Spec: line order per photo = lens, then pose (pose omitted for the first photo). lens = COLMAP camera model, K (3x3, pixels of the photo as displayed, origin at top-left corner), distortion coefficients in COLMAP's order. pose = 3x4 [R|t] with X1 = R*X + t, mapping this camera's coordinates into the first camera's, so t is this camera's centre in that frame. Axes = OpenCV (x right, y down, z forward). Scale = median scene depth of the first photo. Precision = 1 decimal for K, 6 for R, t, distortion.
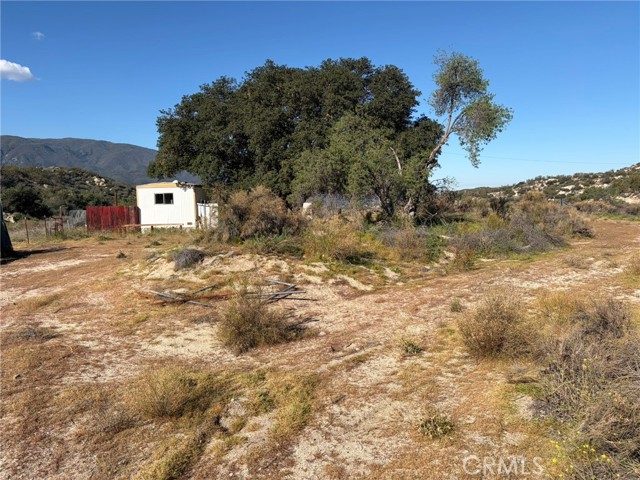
lens RADIAL K [[490.5, 0, 322.2], [0, 490.5, 239.7], [0, 0, 1]] dist [0.055608, -0.063192]
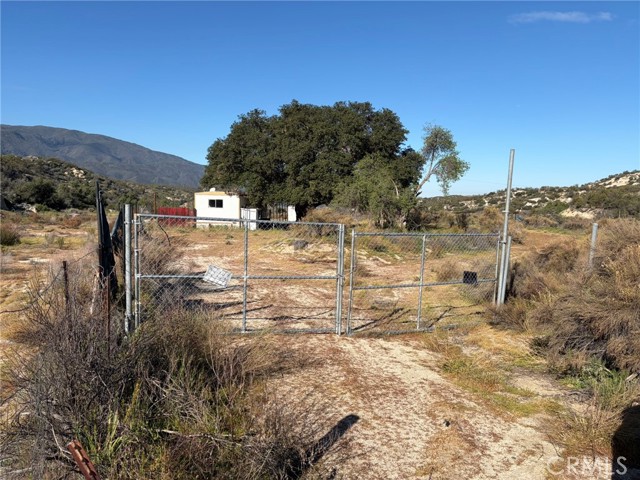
lens RADIAL K [[490.5, 0, 319.5], [0, 490.5, 242.0], [0, 0, 1]] dist [0.055608, -0.063192]
pose [[0.998019, 0.039317, 0.049115, -0.097148], [-0.039446, 0.999220, 0.001654, 0.007416], [-0.049012, -0.003588, 0.998792, -0.326015]]
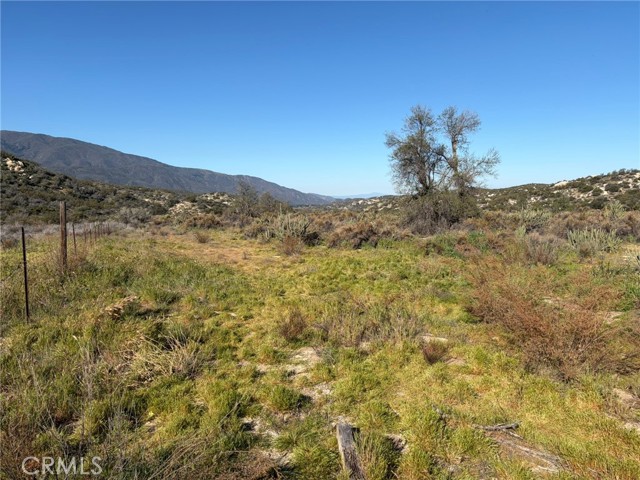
lens RADIAL K [[490.5, 0, 309.3], [0, 490.5, 242.8], [0, 0, 1]] dist [0.055608, -0.063192]
pose [[0.997140, 0.005641, 0.075372, -1.317686], [-0.005857, 0.999979, 0.002644, -0.212113], [-0.075356, -0.003078, 0.997152, 3.897522]]
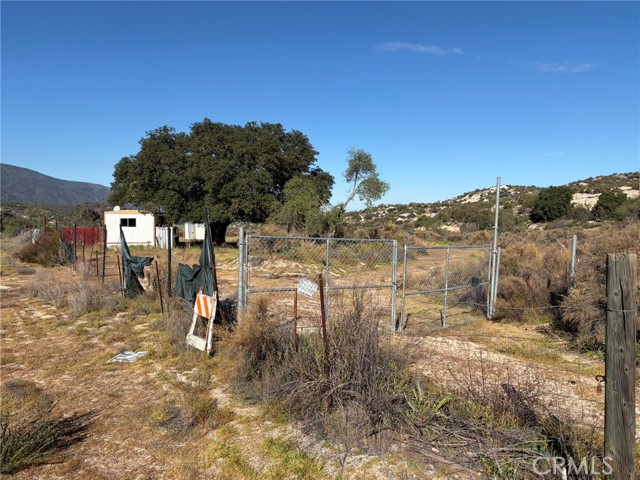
lens RADIAL K [[490.5, 0, 322.0], [0, 490.5, 238.5], [0, 0, 1]] dist [0.055608, -0.063192]
pose [[0.956466, 0.019865, 0.291168, -0.202373], [-0.007176, 0.998980, -0.044582, 0.010813], [-0.291757, 0.040551, 0.955632, -0.347664]]
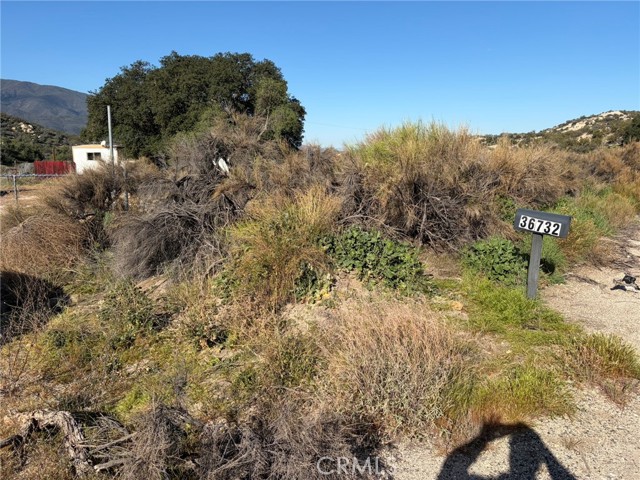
lens RADIAL K [[490.5, 0, 319.3], [0, 490.5, 243.0], [0, 0, 1]] dist [0.055608, -0.063192]
pose [[0.994316, 0.003040, 0.106423, 0.149139], [-0.013619, 0.995012, 0.098819, 0.011366], [-0.105592, -0.099706, 0.989398, -0.430310]]
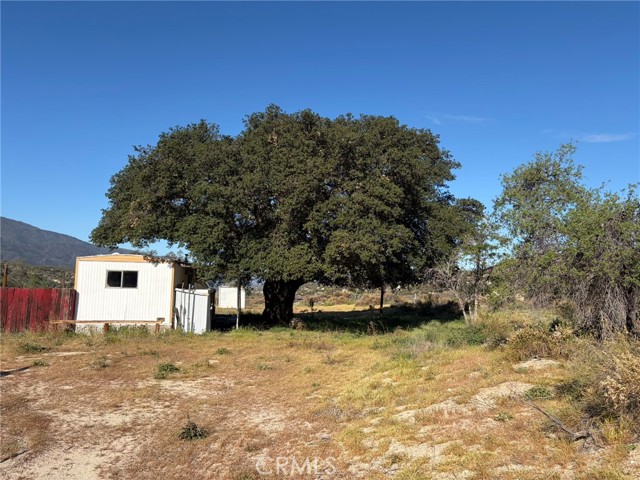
lens RADIAL K [[490.5, 0, 328.7], [0, 490.5, 237.0], [0, 0, 1]] dist [0.055608, -0.063192]
pose [[0.968037, 0.065030, 0.242231, -0.209967], [-0.020682, 0.983209, -0.181305, -0.025097], [-0.249955, 0.170500, 0.953128, 0.297586]]
